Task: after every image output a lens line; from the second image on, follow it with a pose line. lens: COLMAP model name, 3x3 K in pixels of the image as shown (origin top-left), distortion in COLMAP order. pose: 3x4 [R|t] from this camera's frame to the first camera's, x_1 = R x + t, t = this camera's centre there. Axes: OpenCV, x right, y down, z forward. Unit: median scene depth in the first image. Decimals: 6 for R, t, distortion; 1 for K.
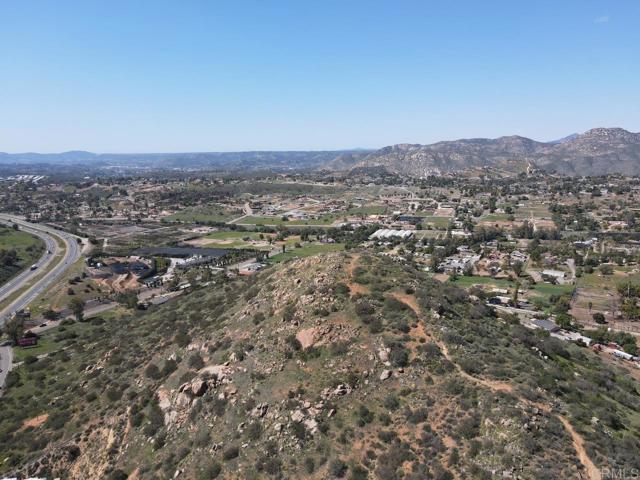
lens RADIAL K [[468.5, 0, 316.0], [0, 468.5, 239.8], [0, 0, 1]] dist [0.012548, 0.007992]
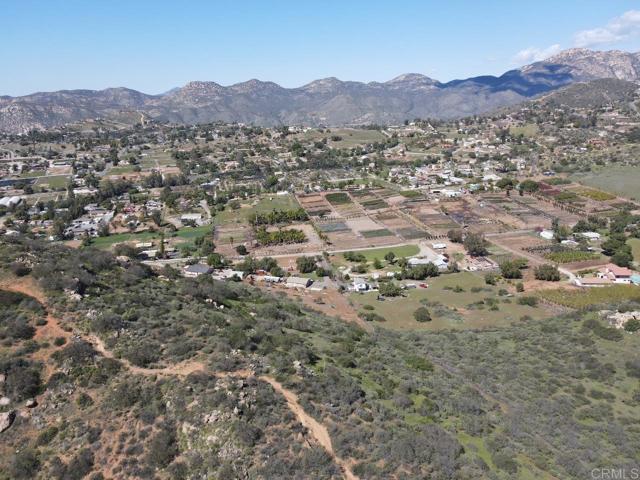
lens RADIAL K [[468.5, 0, 317.0], [0, 468.5, 237.7], [0, 0, 1]] dist [0.012548, 0.007992]
pose [[0.717480, -0.201188, 0.666892, 0.034415], [0.141628, 0.979518, 0.143130, 0.014617], [-0.682029, -0.008242, 0.731279, 0.128567]]
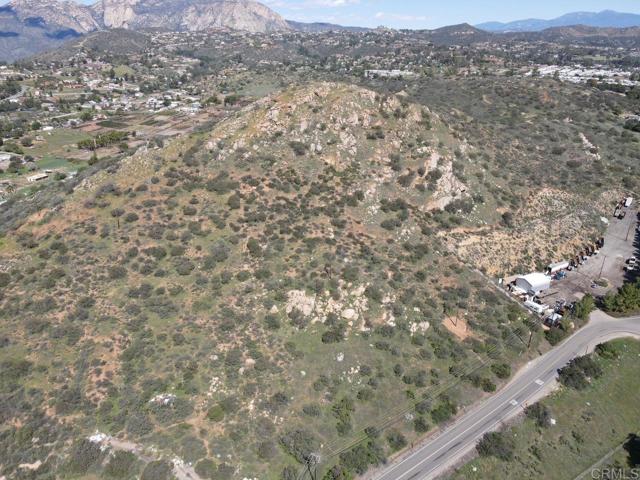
lens RADIAL K [[468.5, 0, 318.3], [0, 468.5, 238.9], [0, 0, 1]] dist [0.012548, 0.007992]
pose [[-0.220492, -0.363314, 0.905200, -0.721223], [0.187894, 0.894837, 0.404923, -0.060740], [-0.957120, 0.259364, -0.129040, 0.778576]]
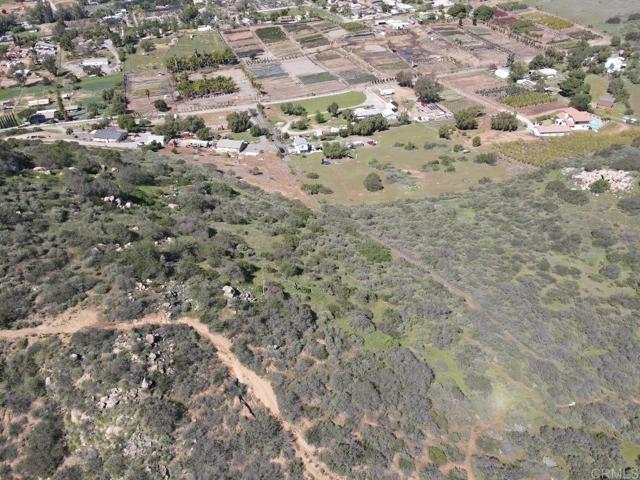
lens RADIAL K [[468.5, 0, 317.8], [0, 468.5, 237.9], [0, 0, 1]] dist [0.012548, 0.007992]
pose [[0.616174, -0.460396, 0.639034, 0.101926], [0.155285, 0.866447, 0.474507, 0.008441], [-0.772150, -0.193146, 0.605375, 0.187498]]
